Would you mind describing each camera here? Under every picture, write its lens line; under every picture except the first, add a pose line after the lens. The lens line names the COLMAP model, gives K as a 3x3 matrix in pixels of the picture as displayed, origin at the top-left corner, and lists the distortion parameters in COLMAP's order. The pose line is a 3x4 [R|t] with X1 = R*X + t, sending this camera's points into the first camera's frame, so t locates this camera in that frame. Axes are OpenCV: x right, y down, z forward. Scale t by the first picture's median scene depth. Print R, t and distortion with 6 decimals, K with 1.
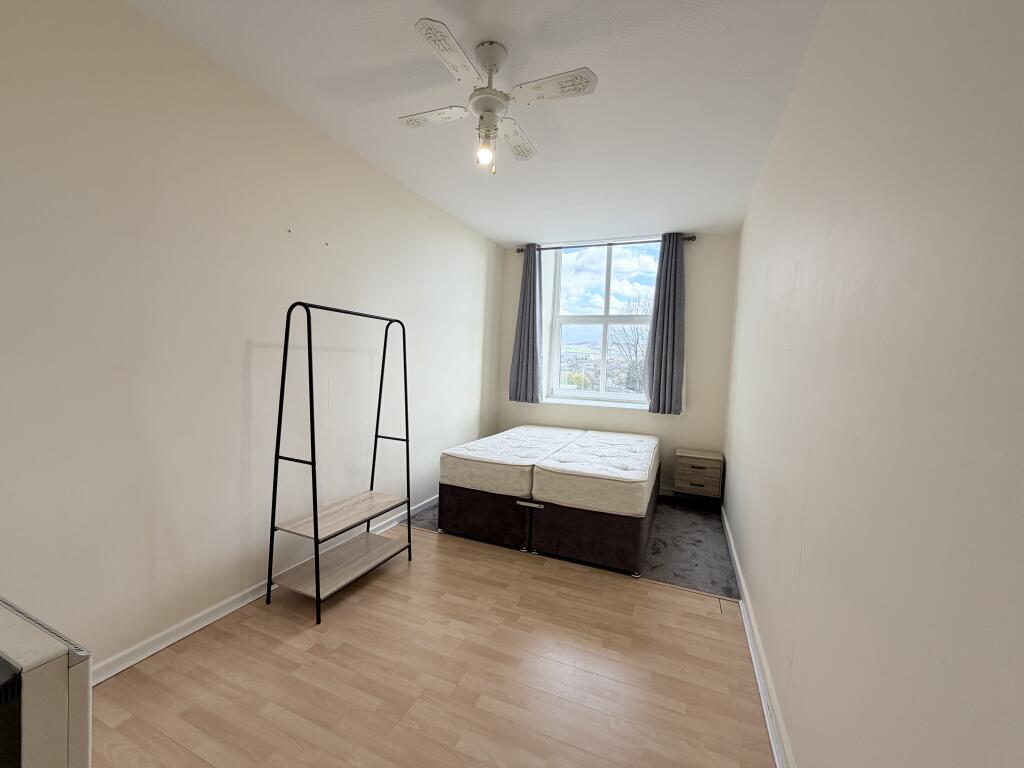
lens RADIAL K [[409.5, 0, 512.0], [0, 409.5, 384.0], [0, 0, 1]] dist [-0.002383, 0.000024]
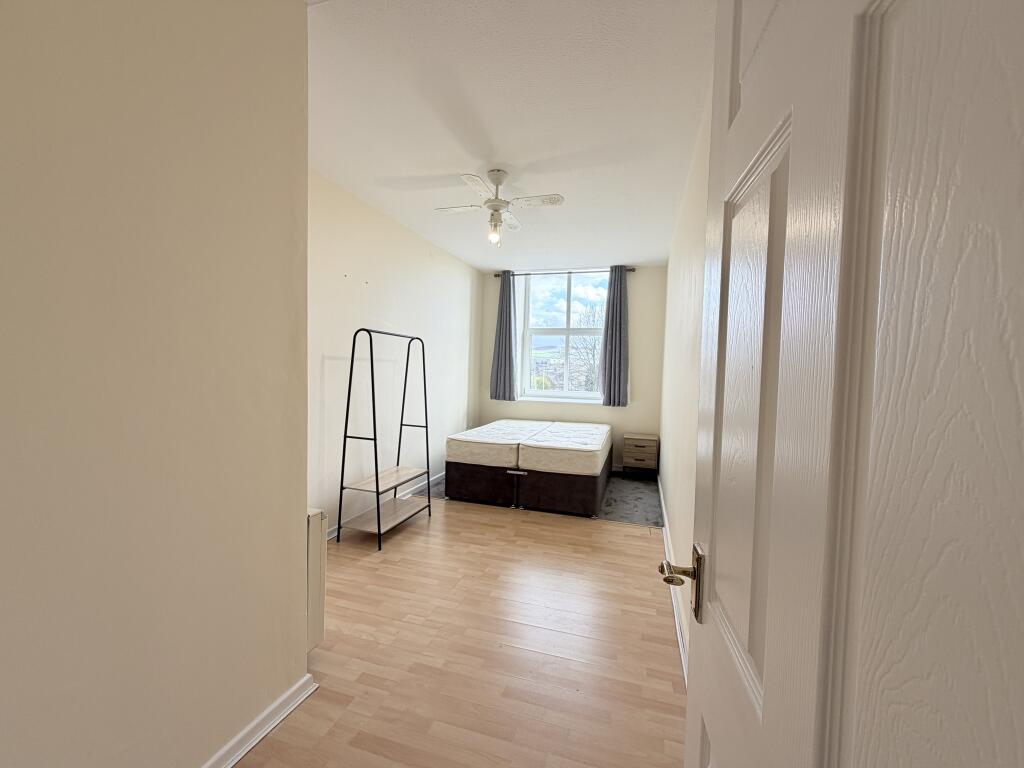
lens RADIAL K [[409.5, 0, 512.0], [0, 409.5, 384.0], [0, 0, 1]] dist [-0.002383, 0.000024]
pose [[0.995311, -0.017174, 0.095188, -0.095585], [0.018226, 0.999782, -0.010188, 0.014693], [-0.094992, 0.011875, 0.995407, -0.347361]]
